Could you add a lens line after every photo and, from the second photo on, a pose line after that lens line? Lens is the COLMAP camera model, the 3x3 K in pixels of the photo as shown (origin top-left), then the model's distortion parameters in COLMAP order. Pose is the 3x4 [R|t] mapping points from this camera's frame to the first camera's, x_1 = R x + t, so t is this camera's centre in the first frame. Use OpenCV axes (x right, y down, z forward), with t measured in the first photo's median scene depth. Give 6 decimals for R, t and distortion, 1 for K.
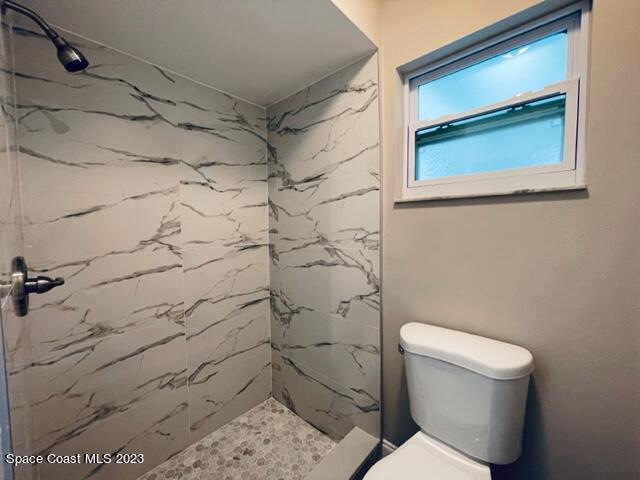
lens RADIAL K [[258.3, 0, 318.2], [0, 258.3, 236.2], [0, 0, 1]] dist [0.002080, -0.001678]
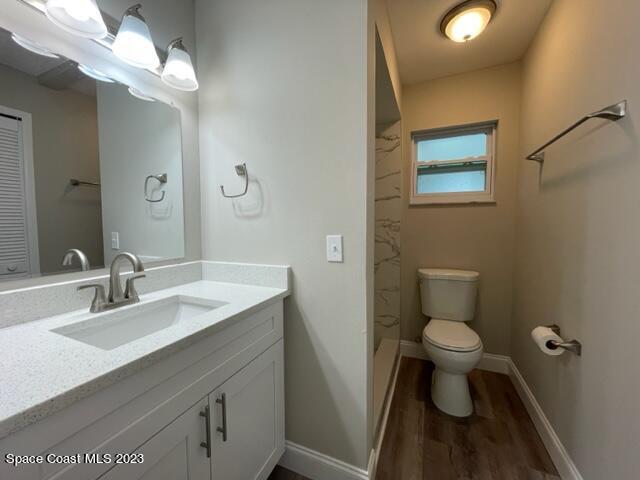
lens RADIAL K [[258.3, 0, 321.8], [0, 258.3, 238.9], [0, 0, 1]] dist [0.002080, -0.001678]
pose [[0.940028, 0.001146, 0.341095, -0.875555], [-0.000136, 0.999996, -0.002985, 0.110736], [-0.341097, 0.002760, 0.940024, -0.483950]]
